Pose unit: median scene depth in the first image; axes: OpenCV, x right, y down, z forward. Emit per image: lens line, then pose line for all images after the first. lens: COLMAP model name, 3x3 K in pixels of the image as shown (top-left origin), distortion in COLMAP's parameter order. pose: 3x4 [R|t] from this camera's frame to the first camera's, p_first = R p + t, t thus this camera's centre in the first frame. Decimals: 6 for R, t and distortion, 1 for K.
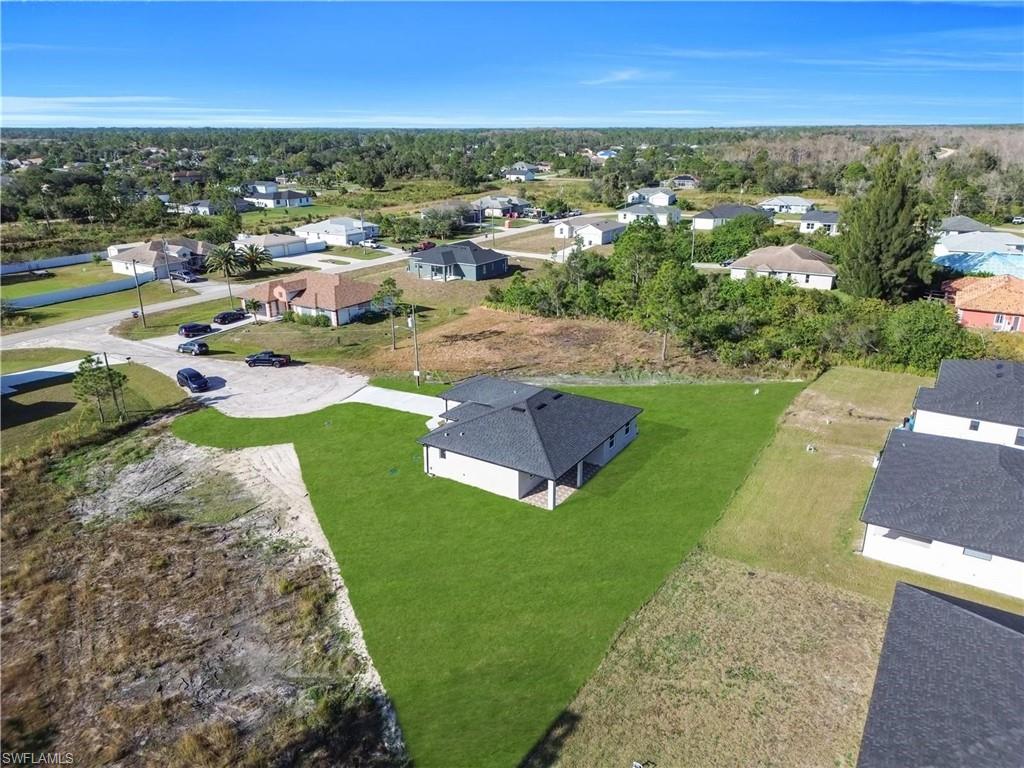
lens RADIAL K [[714.1, 0, 510.6], [0, 714.1, 384.4], [0, 0, 1]] dist [0.071327, -0.082228]
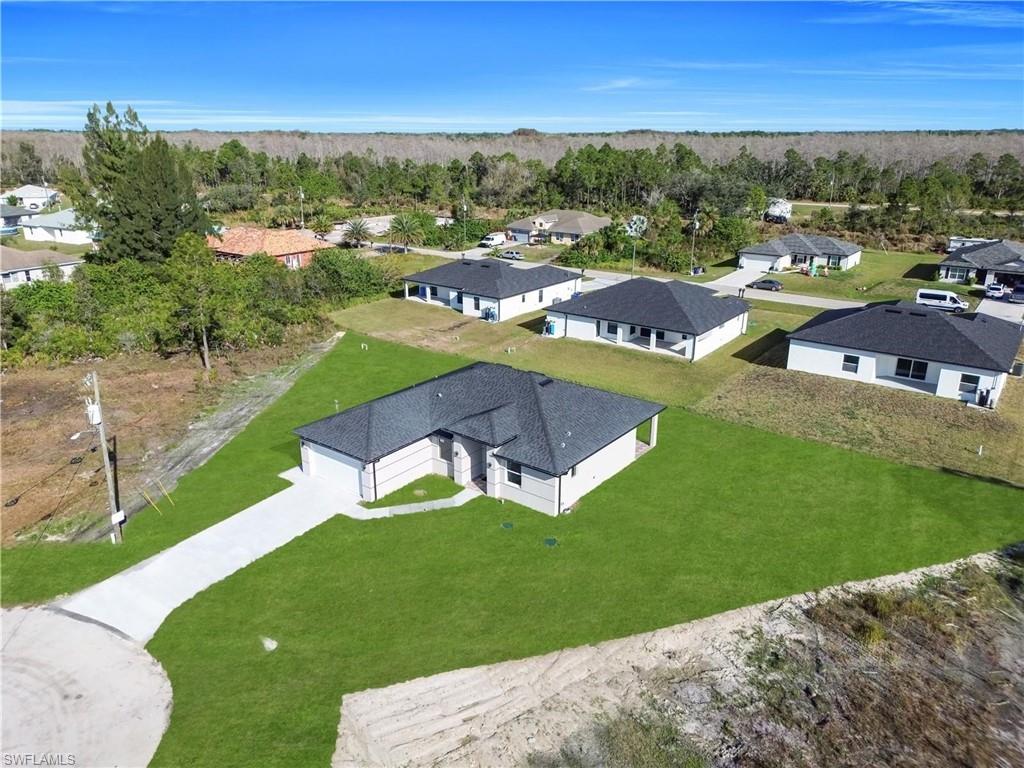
lens RADIAL K [[714.1, 0, 510.6], [0, 714.1, 384.4], [0, 0, 1]] dist [0.071327, -0.082228]
pose [[0.091479, -0.323160, 0.941912, -0.669236], [0.335273, 0.900651, 0.276442, -0.175548], [-0.937669, 0.290509, 0.190738, 0.820824]]
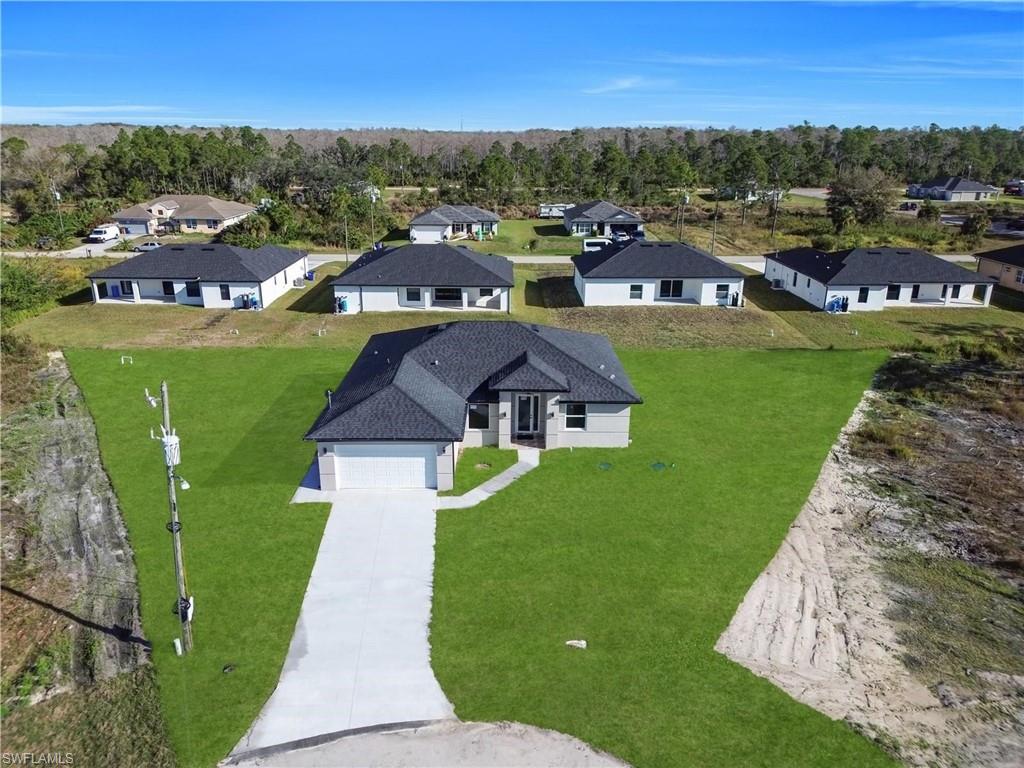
lens RADIAL K [[714.1, 0, 510.6], [0, 714.1, 384.4], [0, 0, 1]] dist [0.071327, -0.082228]
pose [[-0.545812, -0.274478, 0.791676, -0.534421], [0.277829, 0.832091, 0.480036, -0.256984], [-0.790506, 0.481960, -0.377908, 1.226746]]
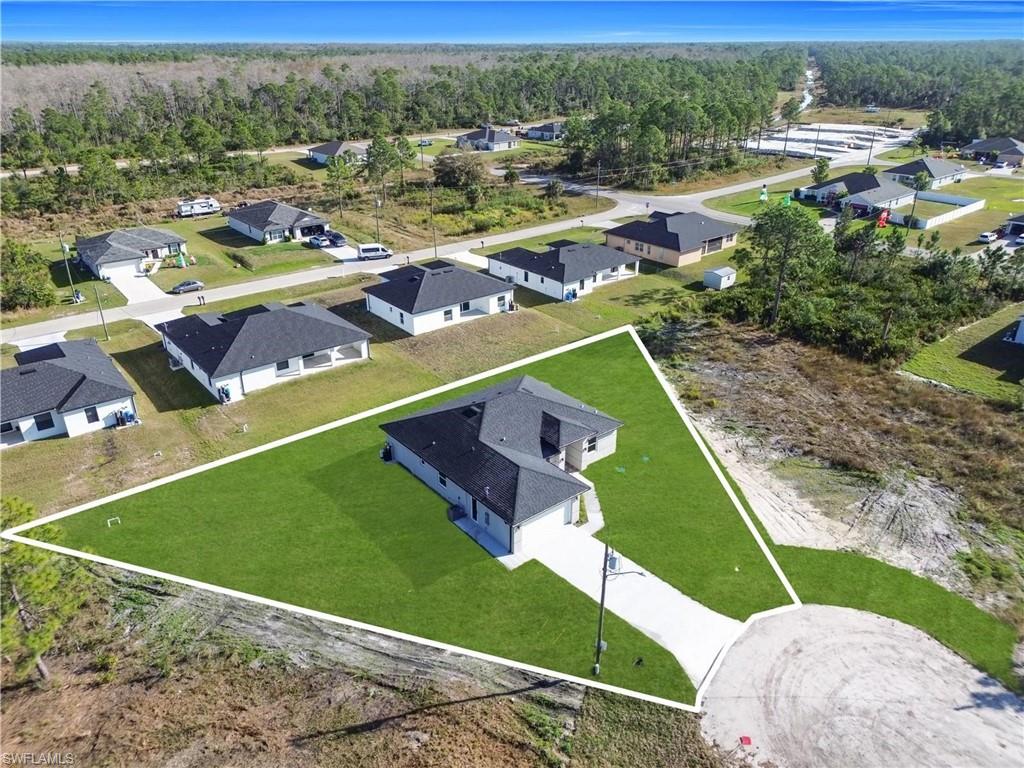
lens RADIAL K [[714.1, 0, 510.6], [0, 714.1, 384.4], [0, 0, 1]] dist [0.071327, -0.082228]
pose [[-0.949052, -0.129341, 0.287351, -0.246887], [0.111620, 0.714780, 0.690385, -0.646839], [-0.294688, 0.687285, -0.663926, 1.569408]]
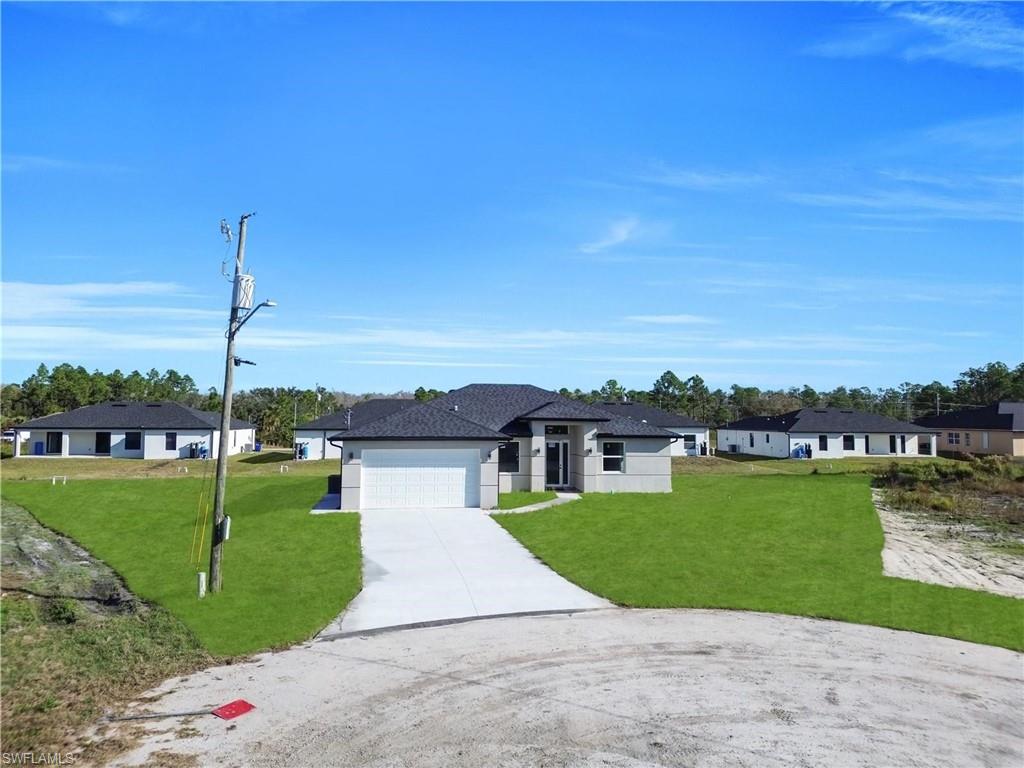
lens RADIAL K [[714.1, 0, 510.6], [0, 714.1, 384.4], [0, 0, 1]] dist [0.071327, -0.082228]
pose [[-0.649017, 0.036685, 0.759889, -0.462760], [0.252801, 0.952478, 0.169933, -0.093670], [-0.717543, 0.302390, -0.627448, 1.356137]]
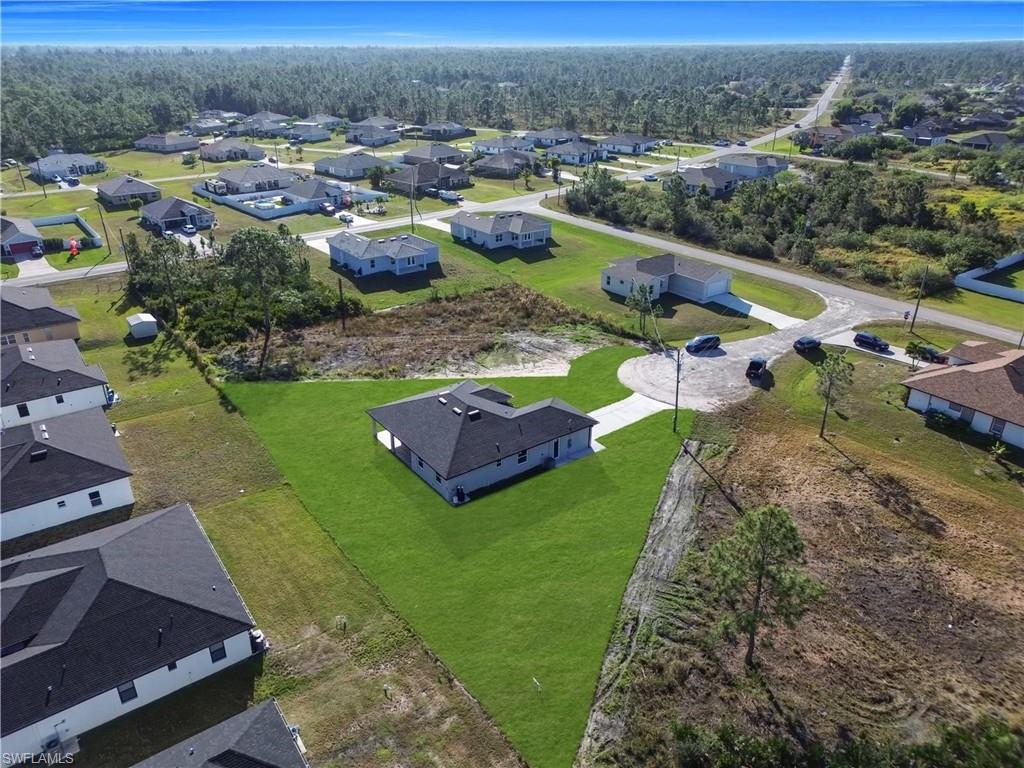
lens RADIAL K [[714.1, 0, 510.6], [0, 714.1, 384.4], [0, 0, 1]] dist [0.071327, -0.082228]
pose [[-0.370908, 0.400875, -0.837691, 0.939673], [-0.308772, 0.797480, 0.518348, -0.615996], [0.875835, 0.450915, -0.172013, 1.213590]]
